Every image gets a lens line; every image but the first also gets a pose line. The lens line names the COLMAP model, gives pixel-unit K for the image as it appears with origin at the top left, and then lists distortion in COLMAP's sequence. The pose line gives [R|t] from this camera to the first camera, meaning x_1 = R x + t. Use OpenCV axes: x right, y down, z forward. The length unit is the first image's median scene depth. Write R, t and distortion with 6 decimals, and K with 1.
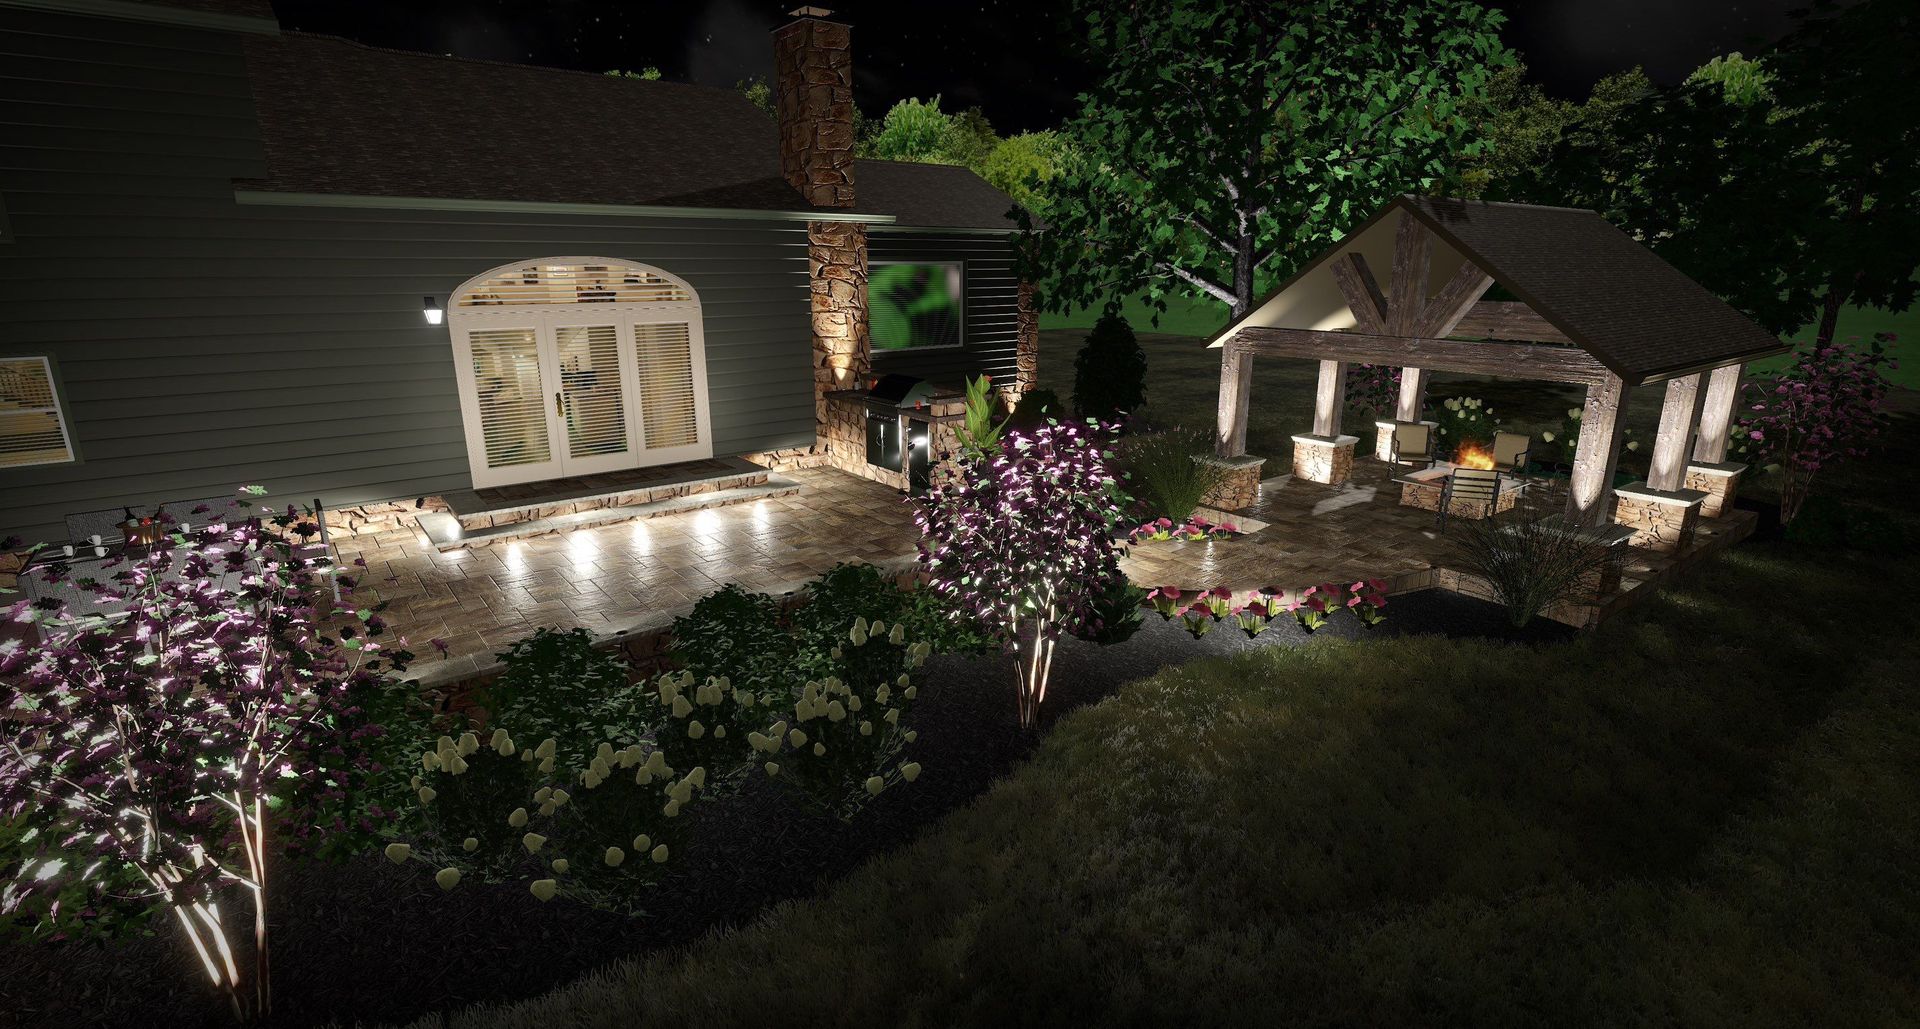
lens RADIAL K [[912.7, 0, 963.7], [0, 912.7, 519.2], [0, 0, 1]] dist [-0.002399, 0.001131]
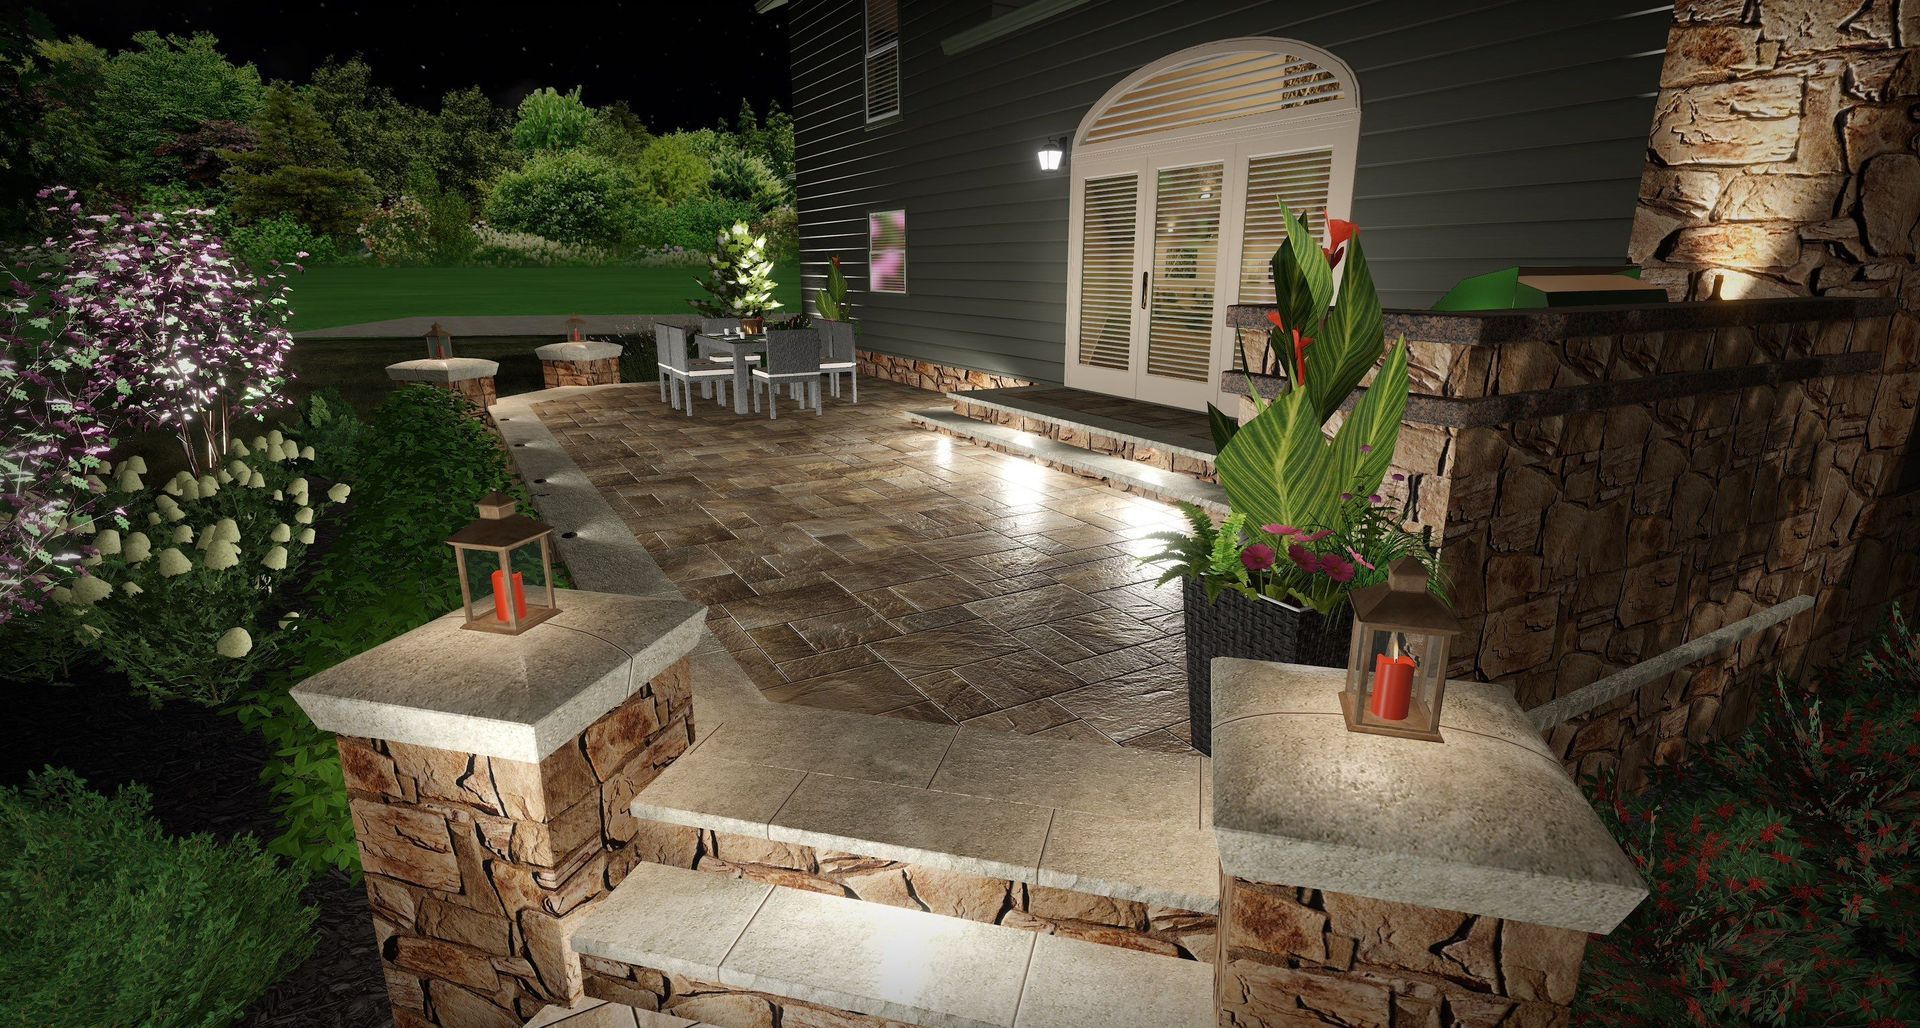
lens RADIAL K [[912.7, 0, 963.7], [0, 912.7, 518.7], [0, 0, 1]] dist [-0.002399, 0.001131]
pose [[-0.130290, 0.263827, -0.955730, 0.230566], [-0.270034, 0.918064, 0.290242, -0.114919], [0.953995, 0.295896, -0.048372, 0.844965]]
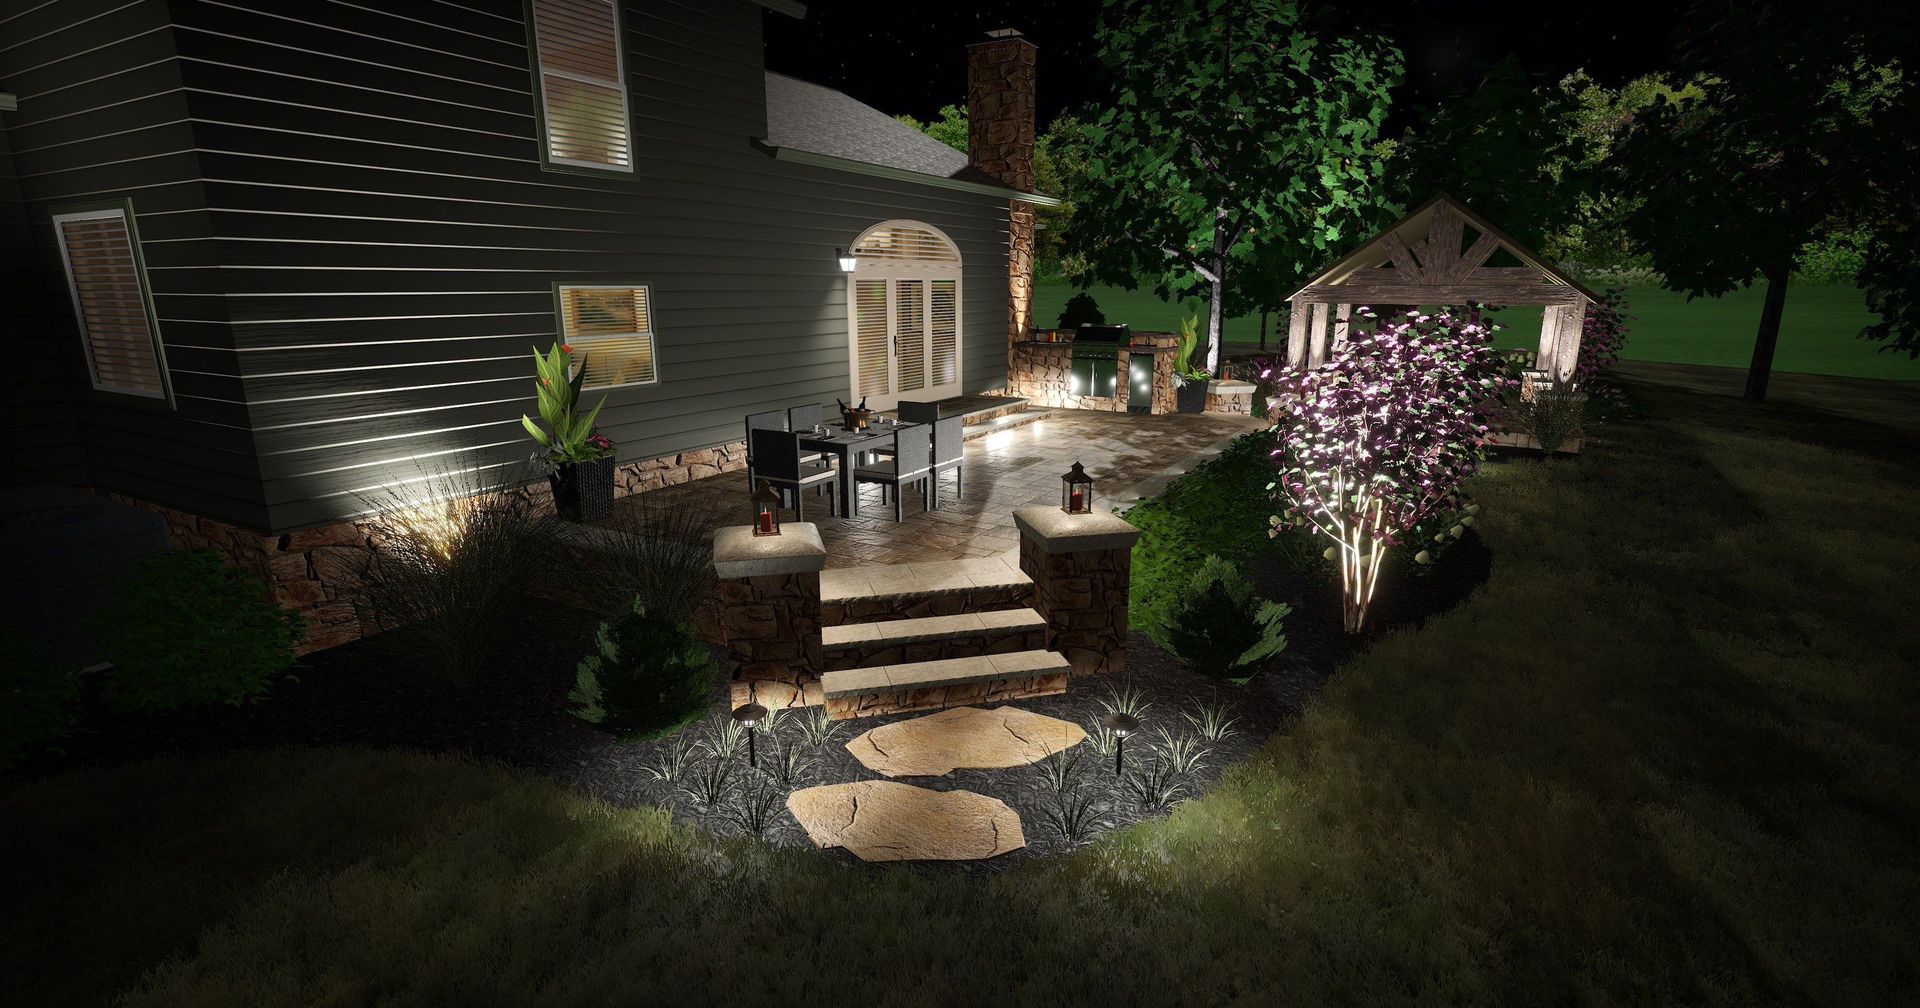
lens RADIAL K [[921.7, 0, 959.0], [0, 921.7, 524.1], [0, 0, 1]] dist [-0.000437, -0.000145]
pose [[0.928081, -0.094752, 0.360121, -0.725495], [0.101838, 0.994801, -0.000705, 0.100243], [-0.358182, 0.037329, 0.932905, -0.117520]]
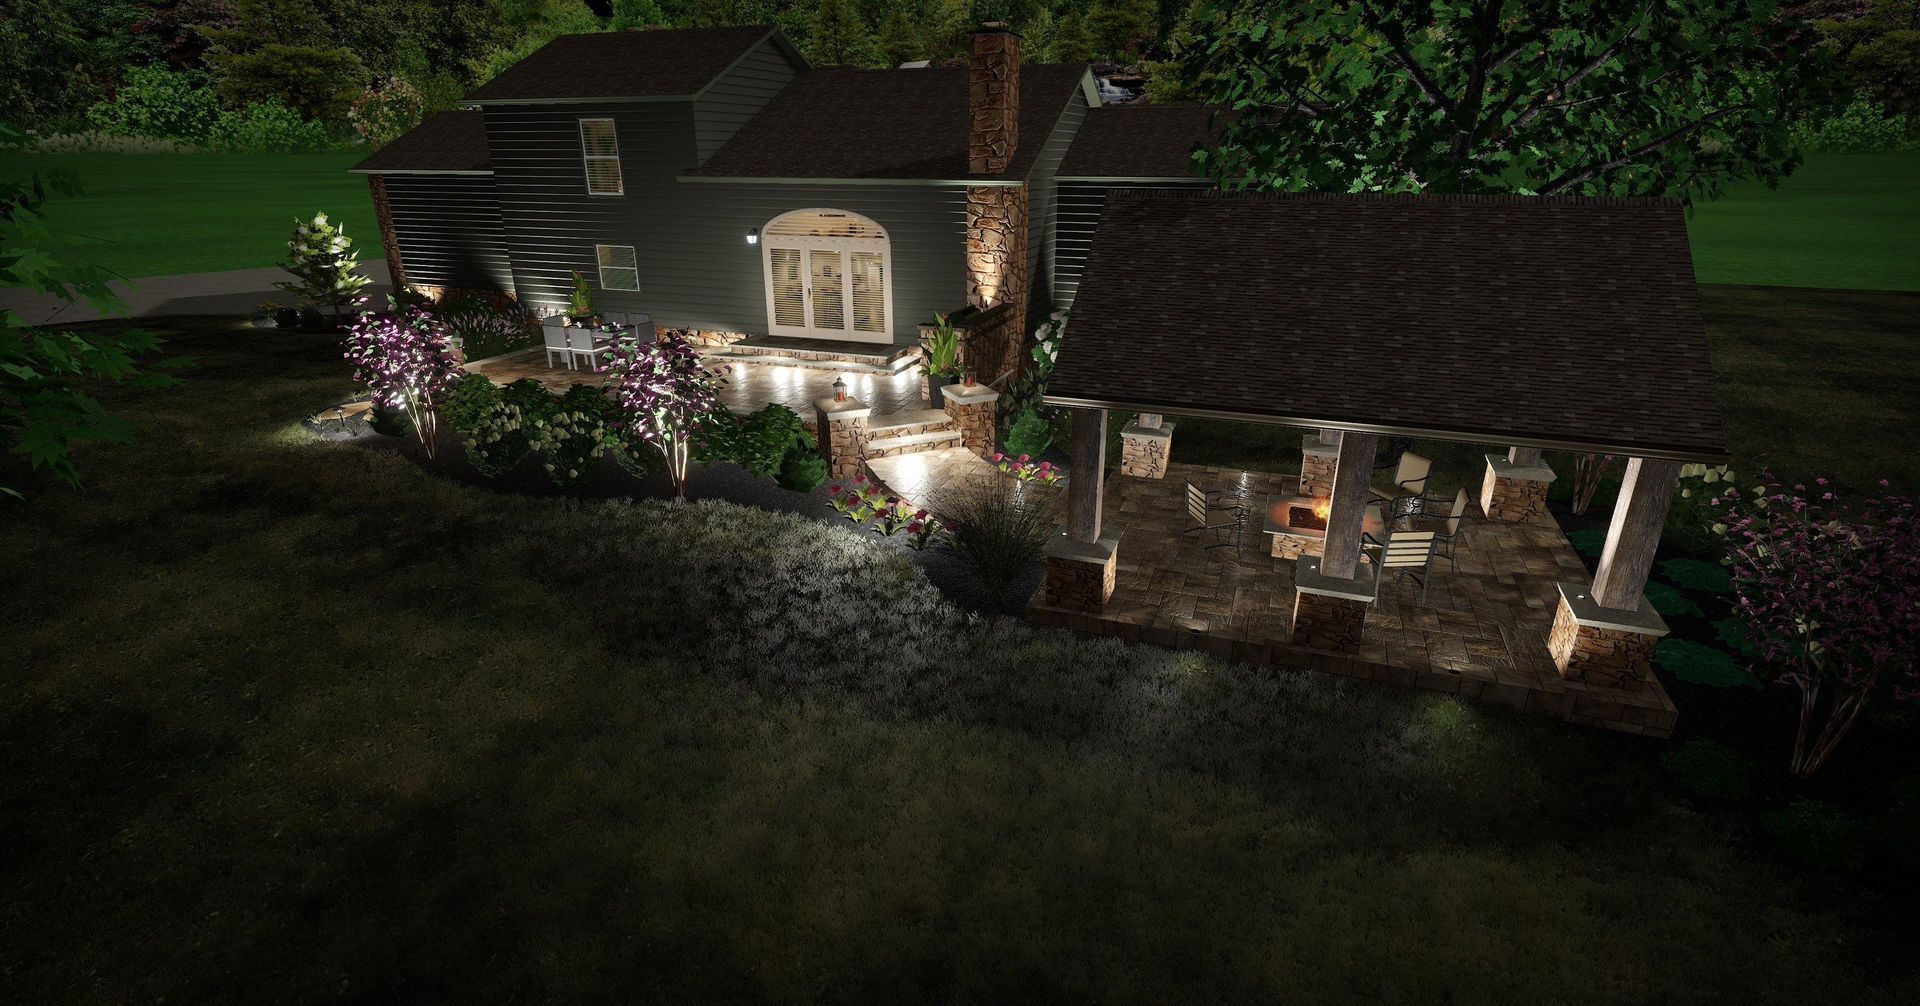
lens RADIAL K [[921.7, 0, 959.0], [0, 921.7, 523.1], [0, 0, 1]] dist [-0.000437, -0.000145]
pose [[0.528030, 0.319661, -0.786766, 1.075951], [-0.229169, 0.945717, 0.230437, -0.162954], [0.817720, 0.058625, 0.572623, 0.228131]]
